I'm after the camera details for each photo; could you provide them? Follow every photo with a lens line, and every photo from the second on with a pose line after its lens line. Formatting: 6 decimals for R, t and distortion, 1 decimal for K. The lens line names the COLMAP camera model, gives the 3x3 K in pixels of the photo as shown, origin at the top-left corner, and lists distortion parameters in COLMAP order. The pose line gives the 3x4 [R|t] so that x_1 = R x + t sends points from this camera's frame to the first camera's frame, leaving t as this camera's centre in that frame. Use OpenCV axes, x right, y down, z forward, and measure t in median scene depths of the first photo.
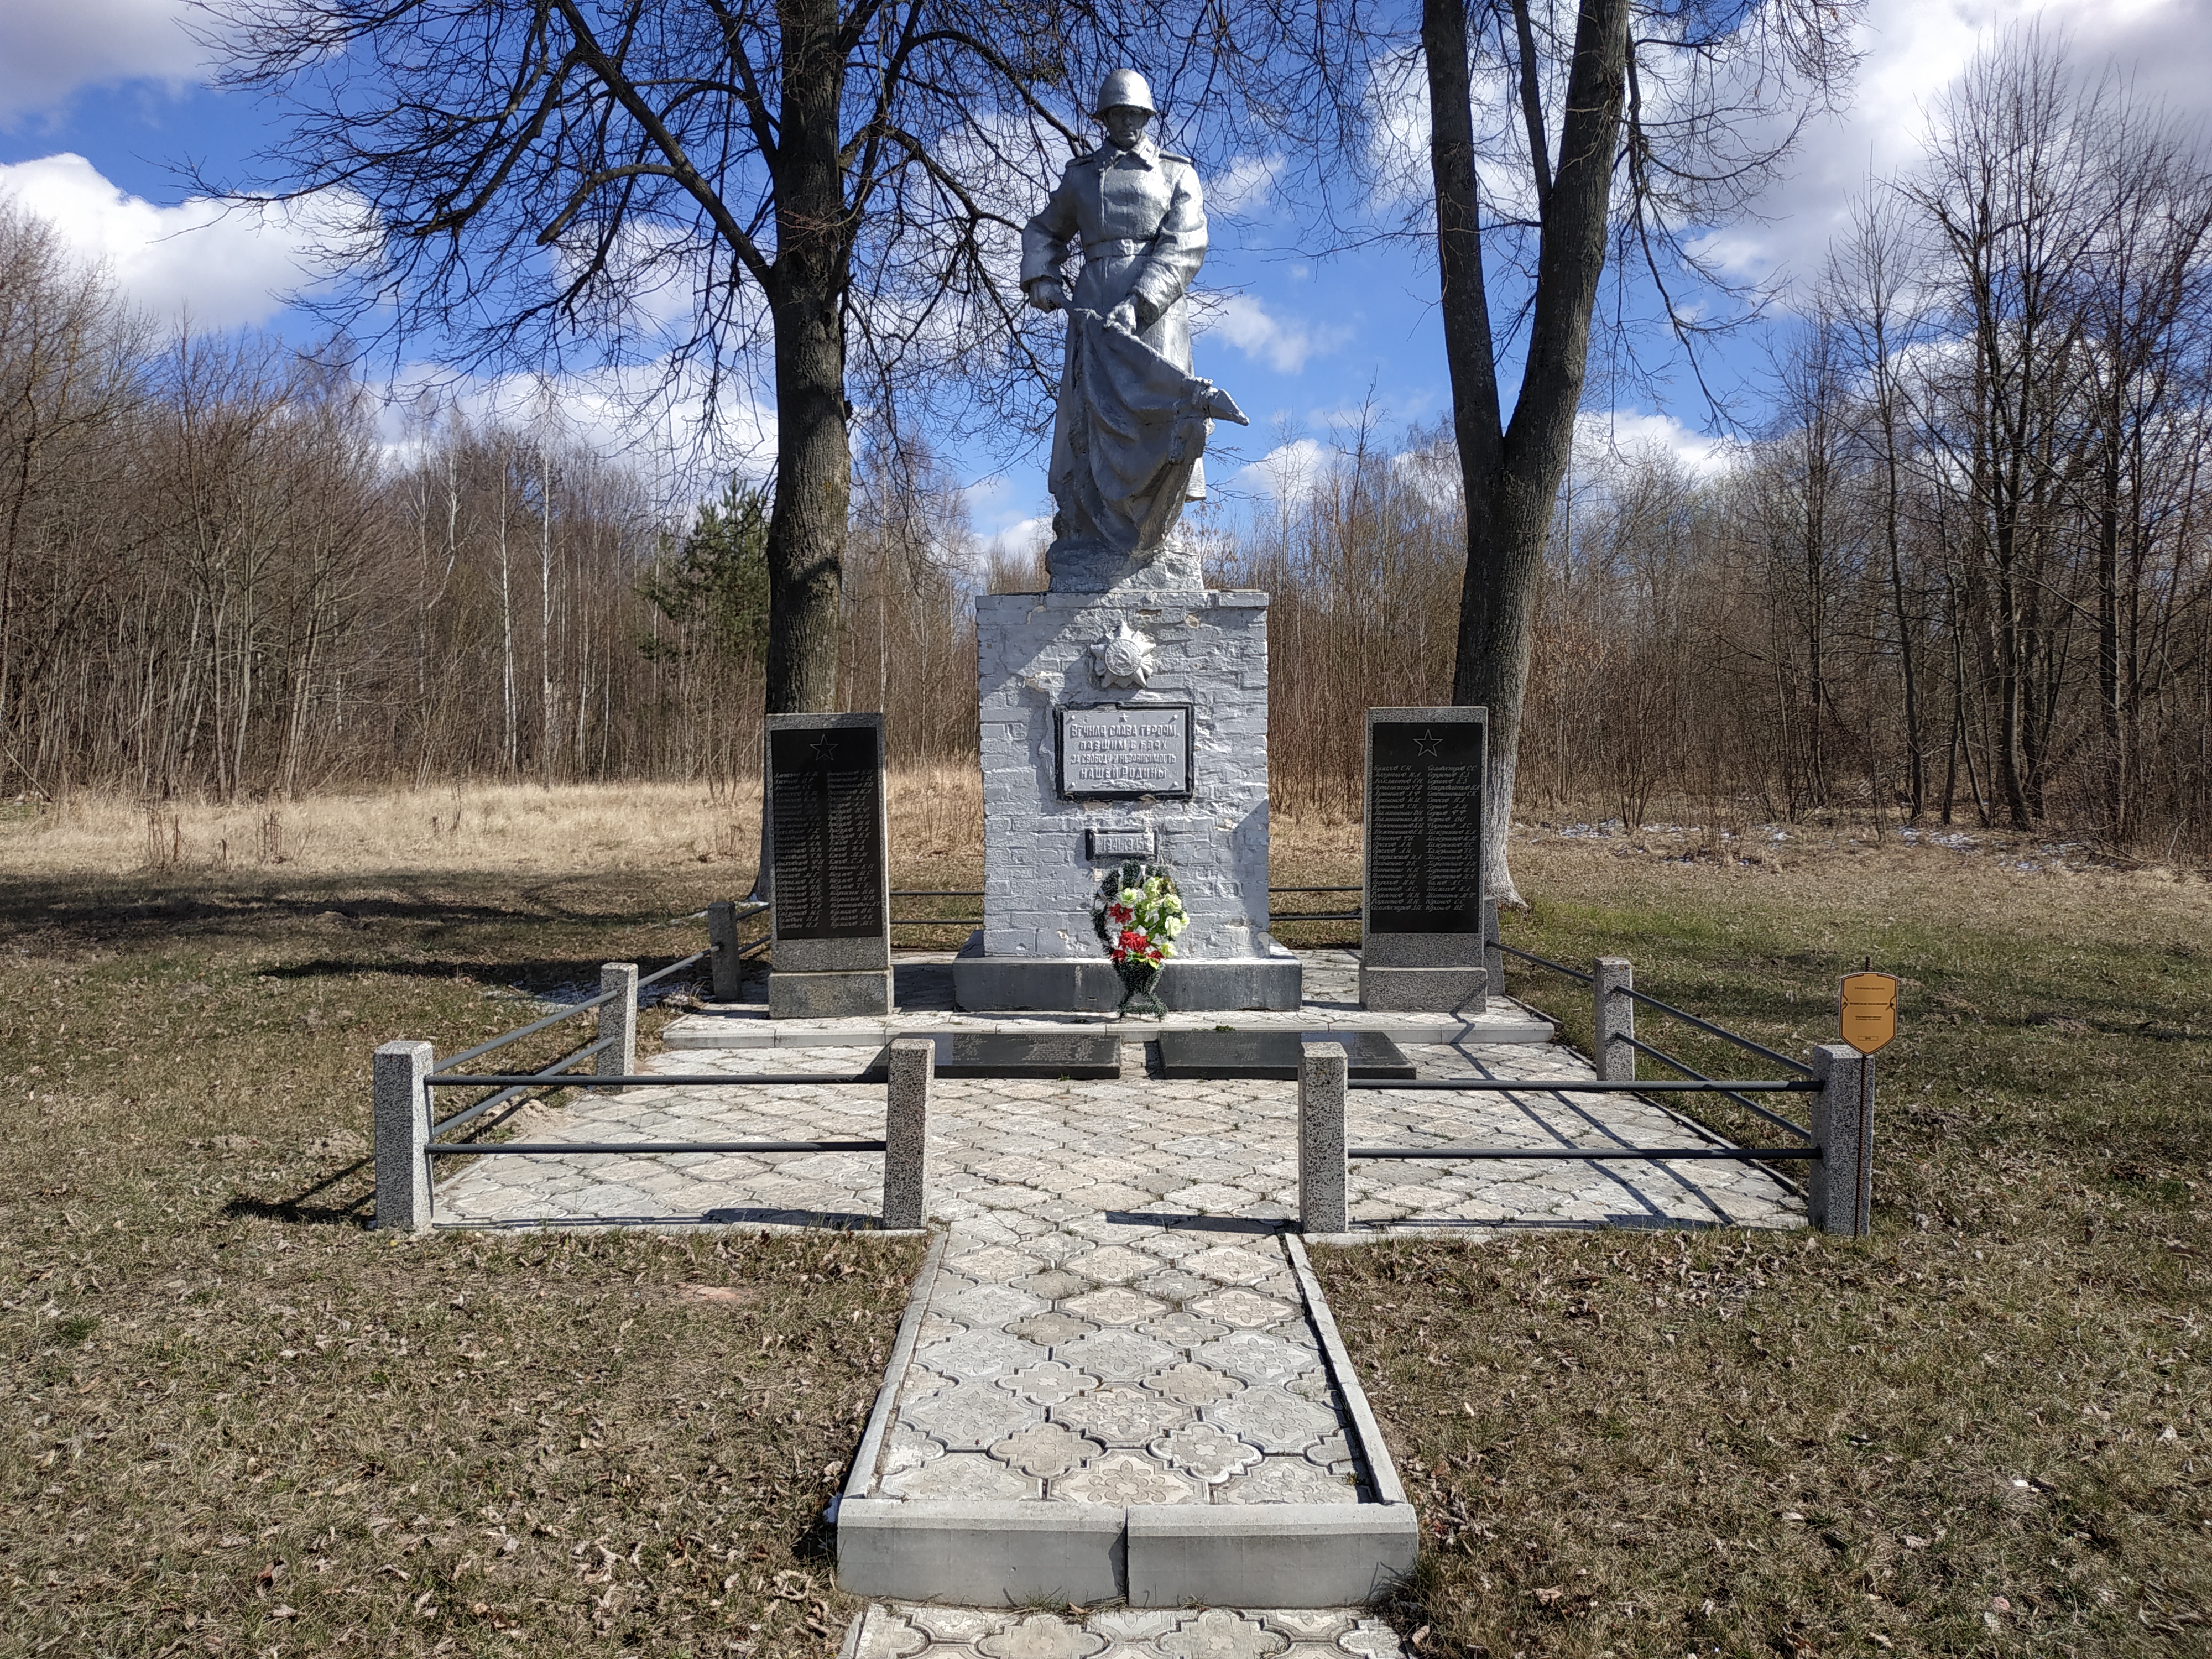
lens RADIAL K [[1542.5, 0, 1101.7], [0, 1542.5, 855.5], [0, 0, 1]] dist [0.069550, -0.134773]
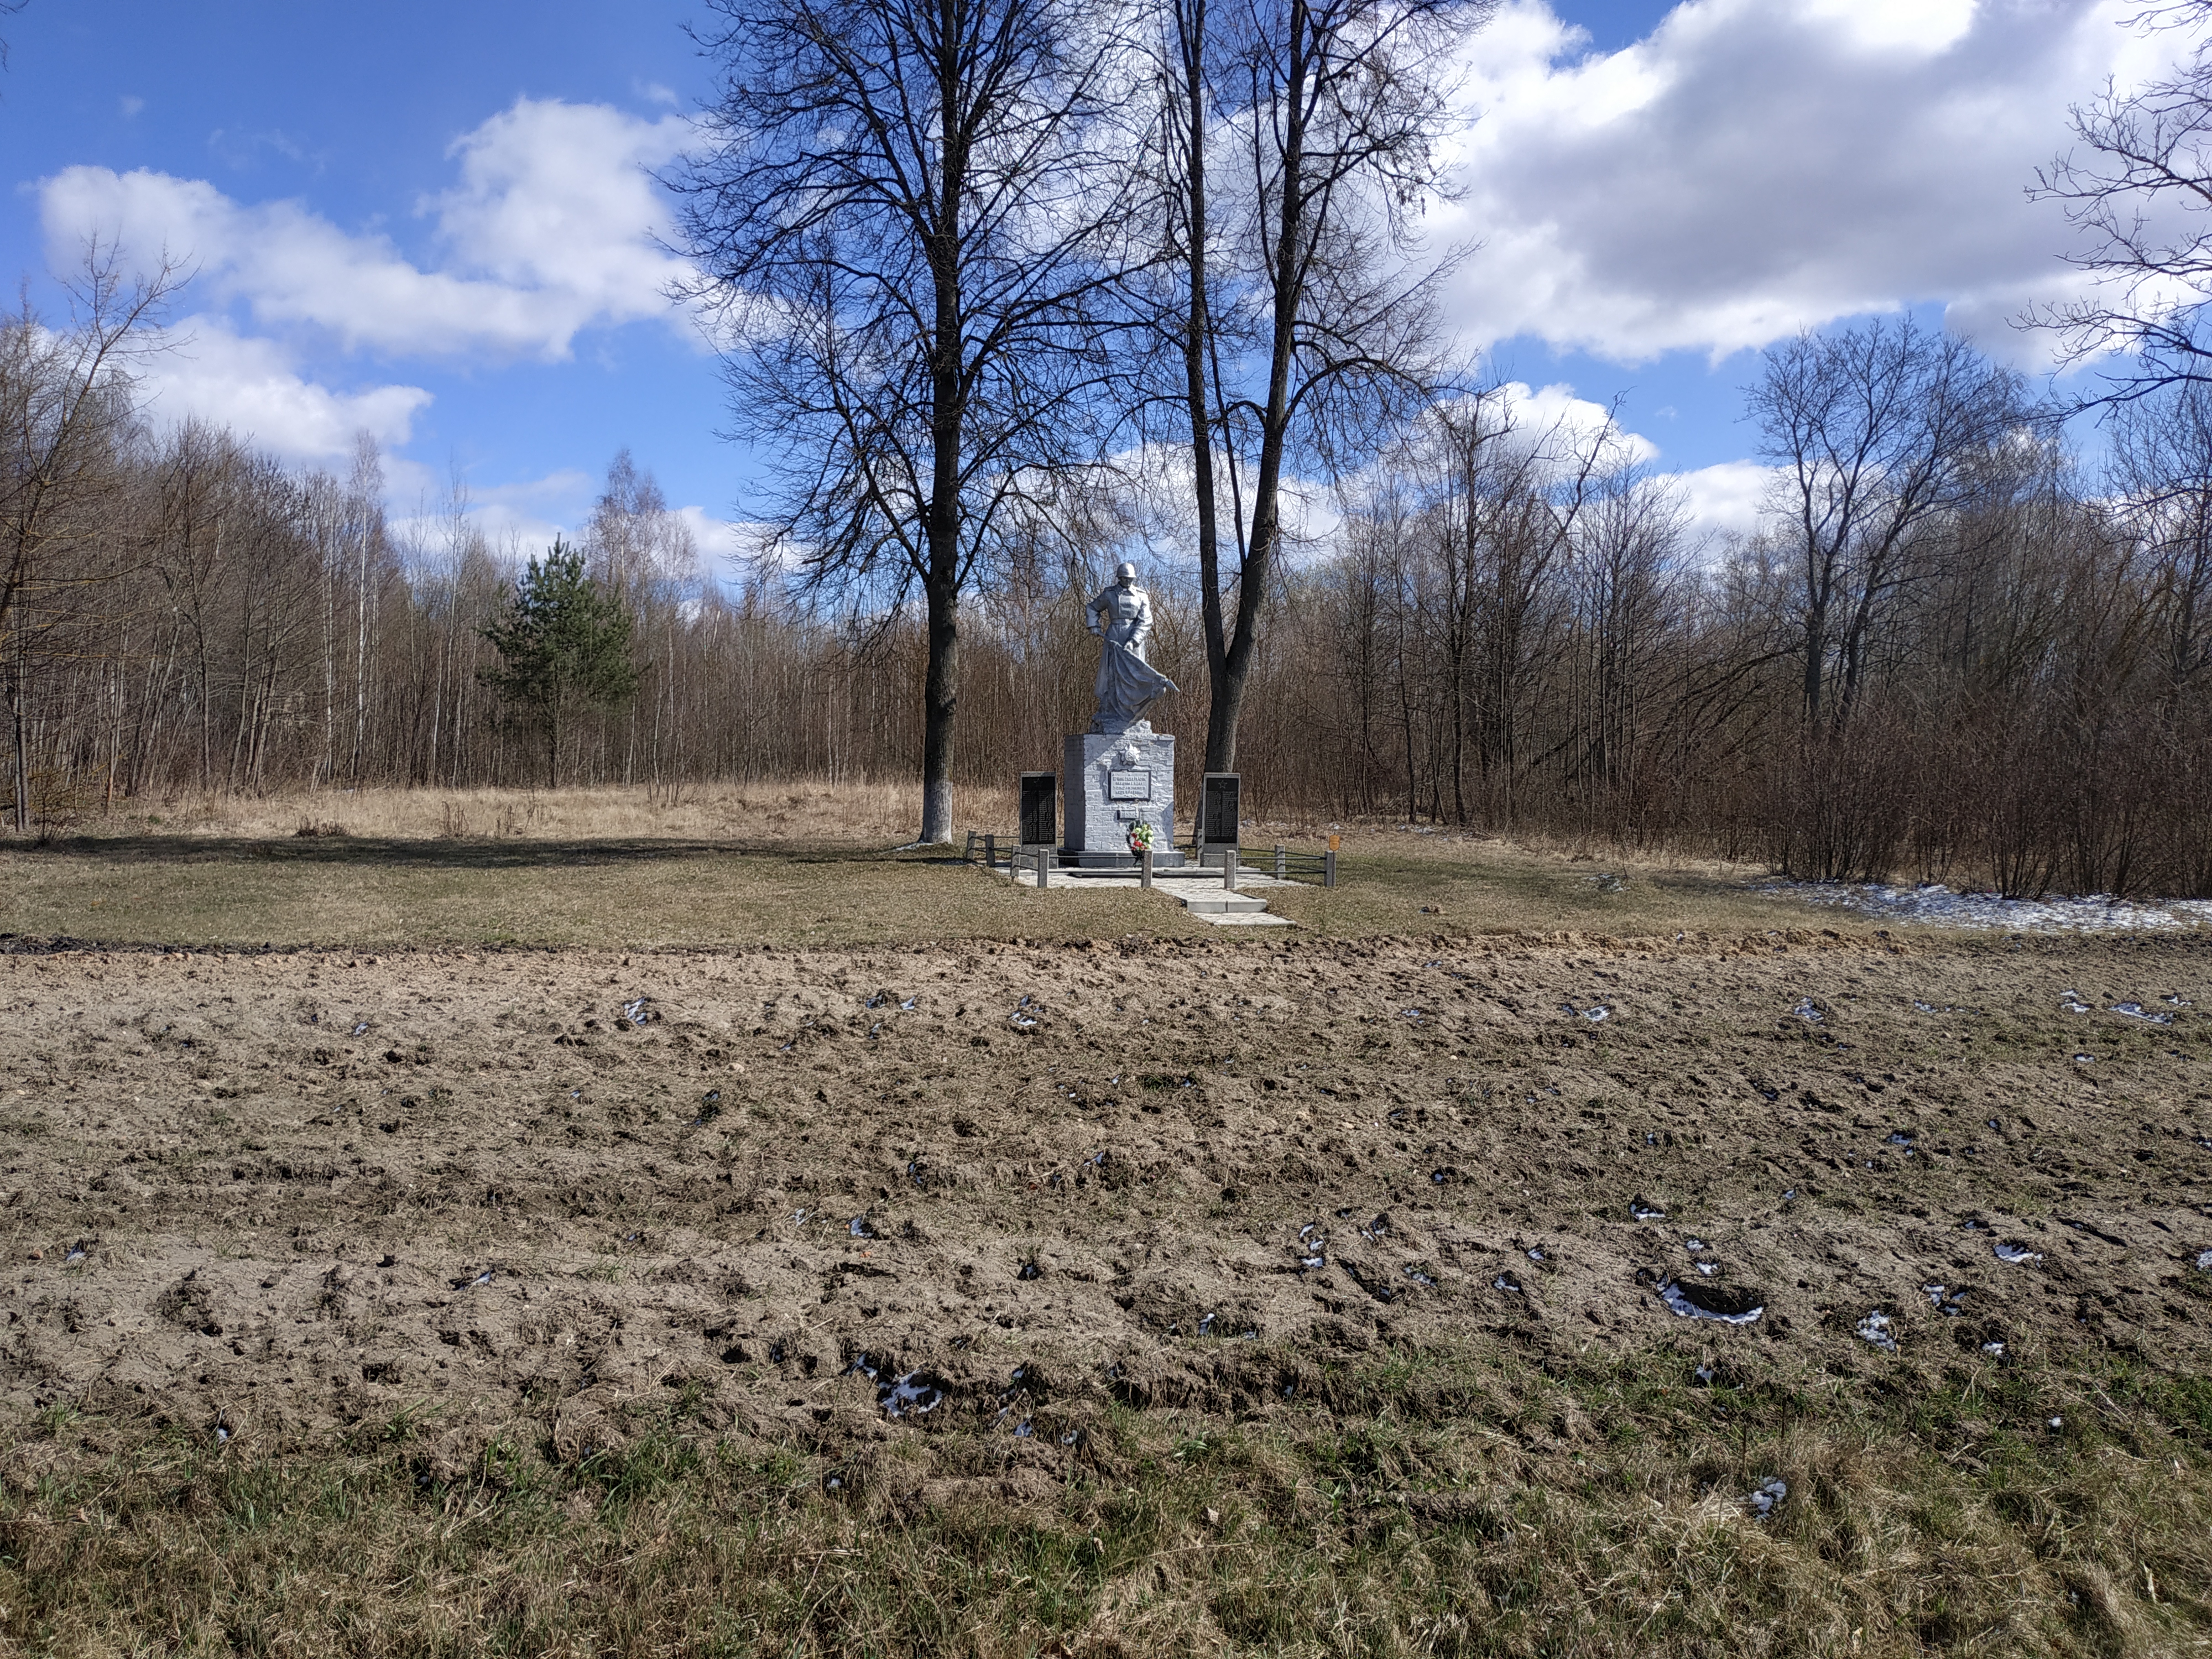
lens RADIAL K [[1596.5, 0, 1106.0], [0, 1596.5, 829.5], [0, 0, 1]] dist [0.019524, -0.039631]
pose [[0.967899, 0.008670, 0.251188, -0.838338], [-0.002468, 0.999685, -0.024992, 0.102159], [-0.251326, 0.023570, 0.967616, -2.096622]]
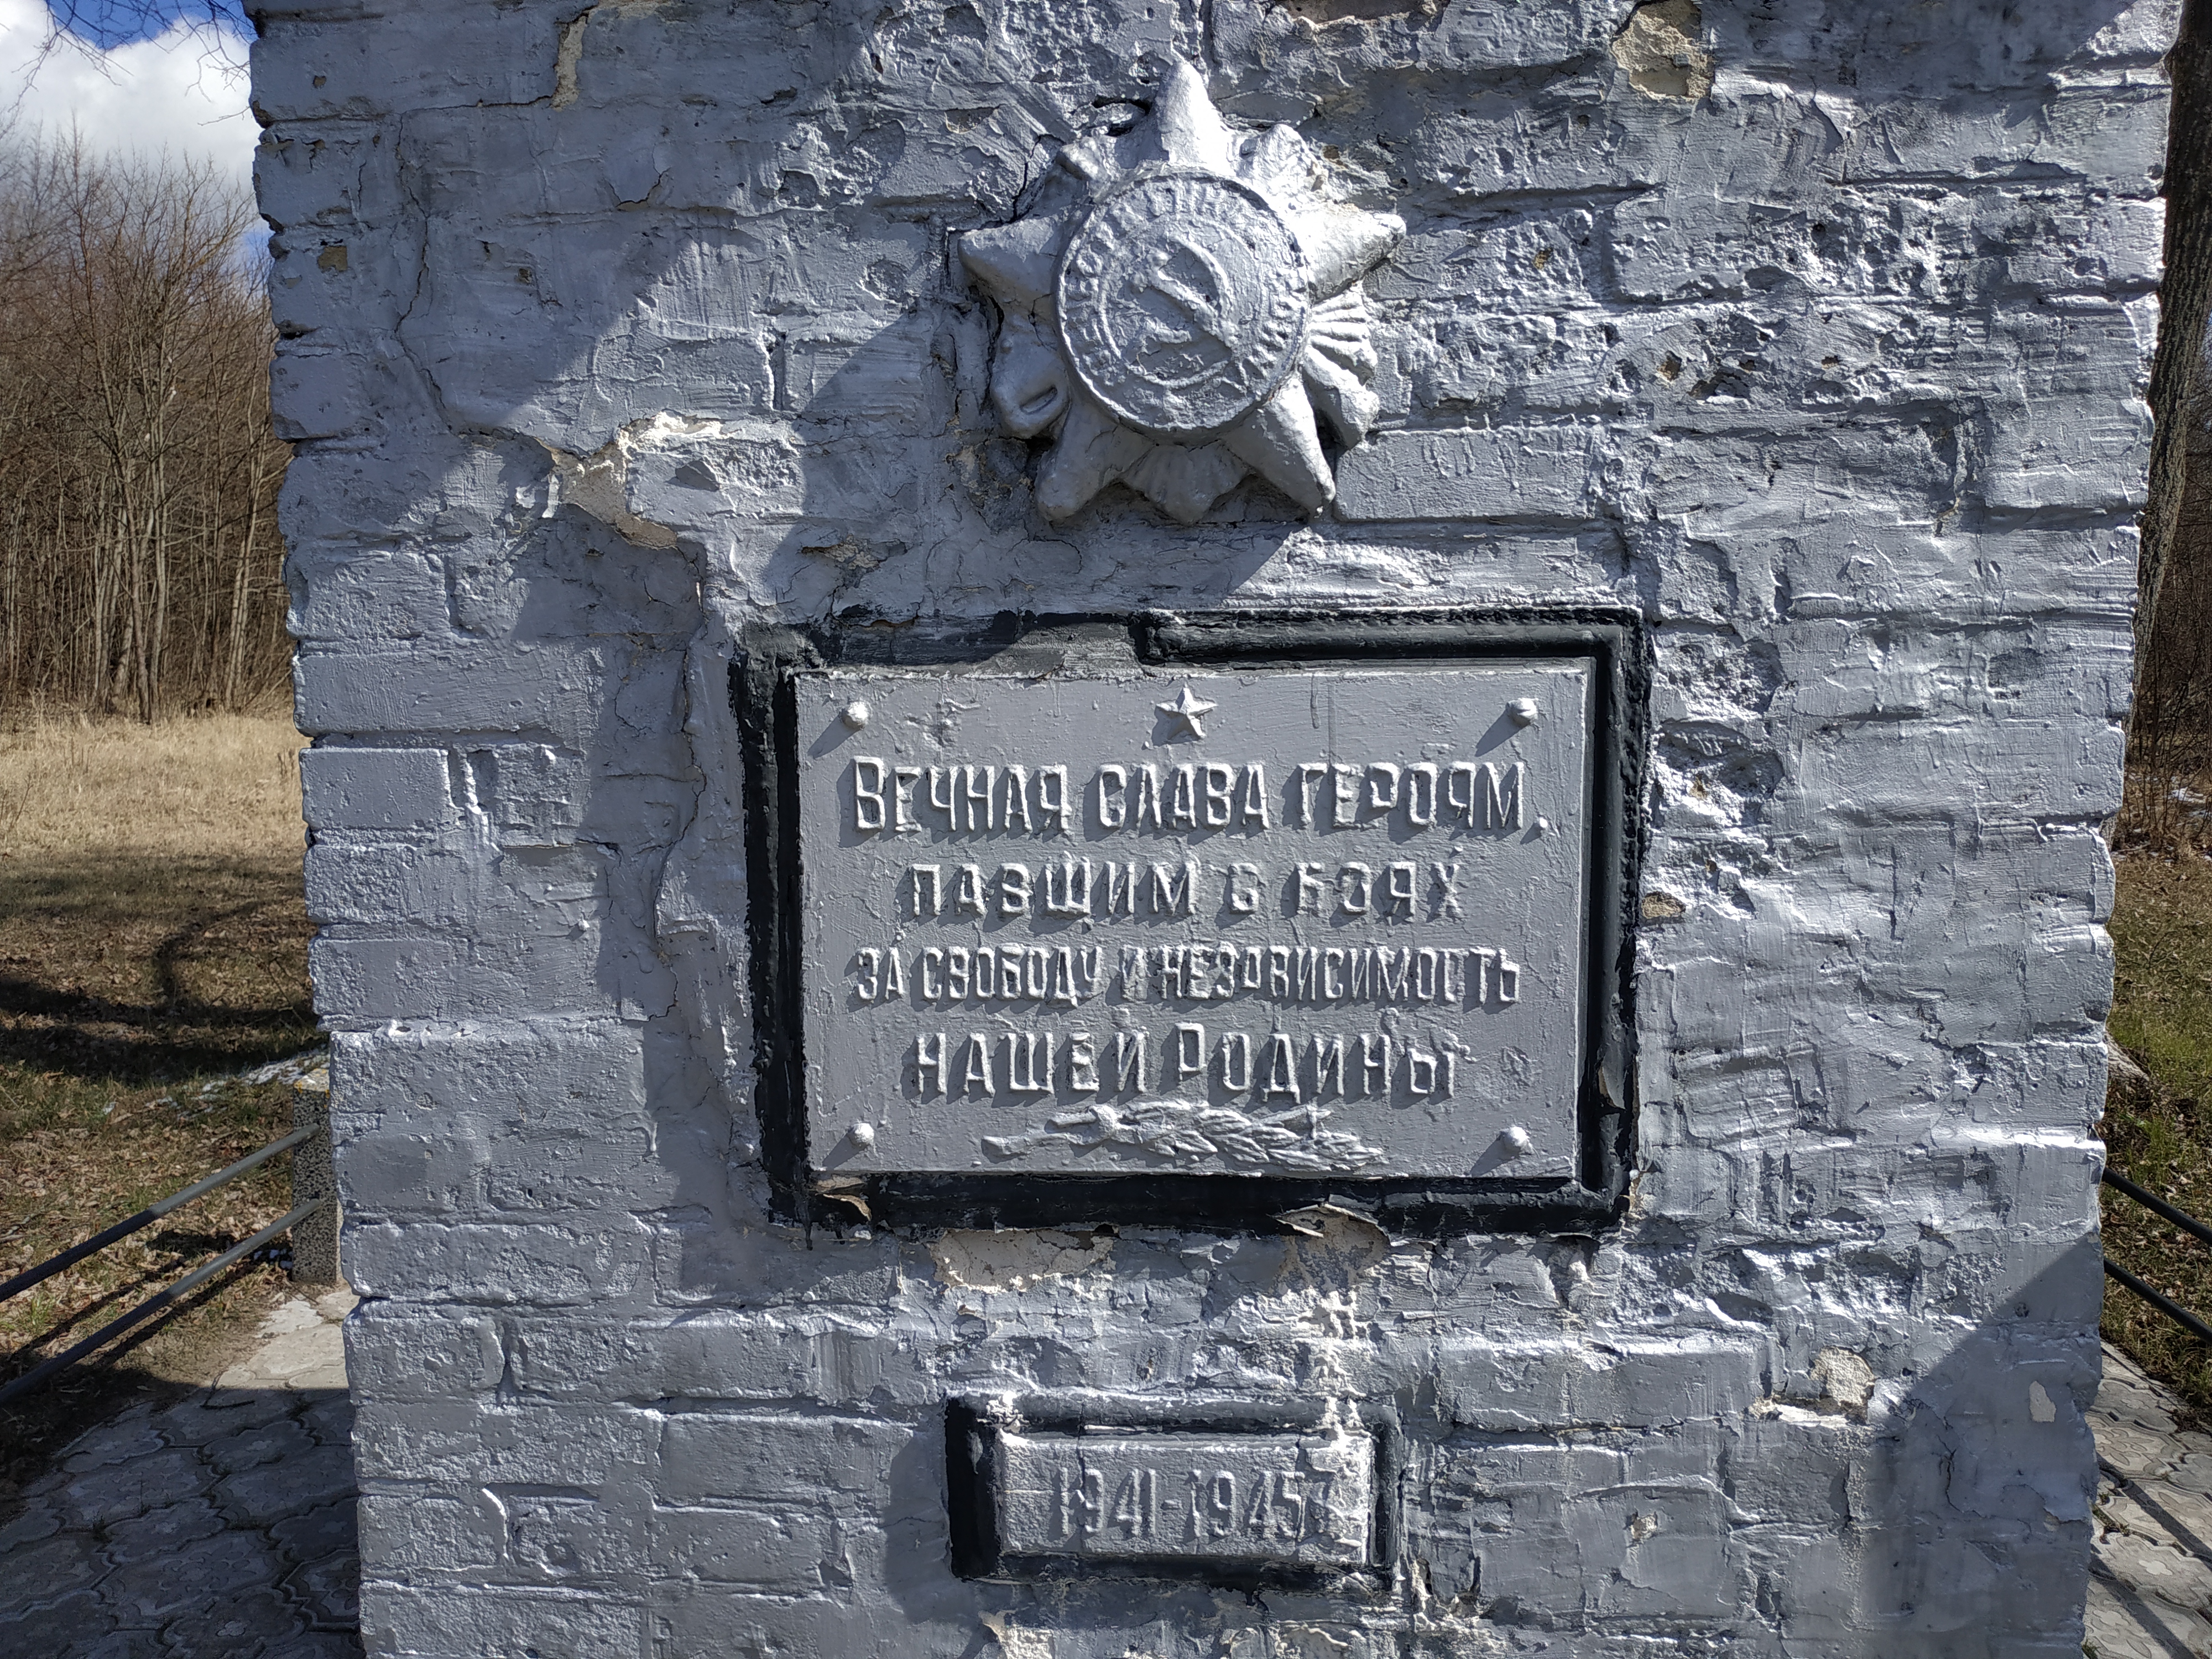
lens RADIAL K [[1596.5, 0, 1106.0], [0, 1596.5, 829.5], [0, 0, 1]] dist [0.019524, -0.039631]
pose [[0.998997, 0.004625, -0.044544, 0.013451], [-0.002438, 0.998794, 0.049036, -0.085150], [0.044717, -0.048878, 0.997803, 0.837693]]
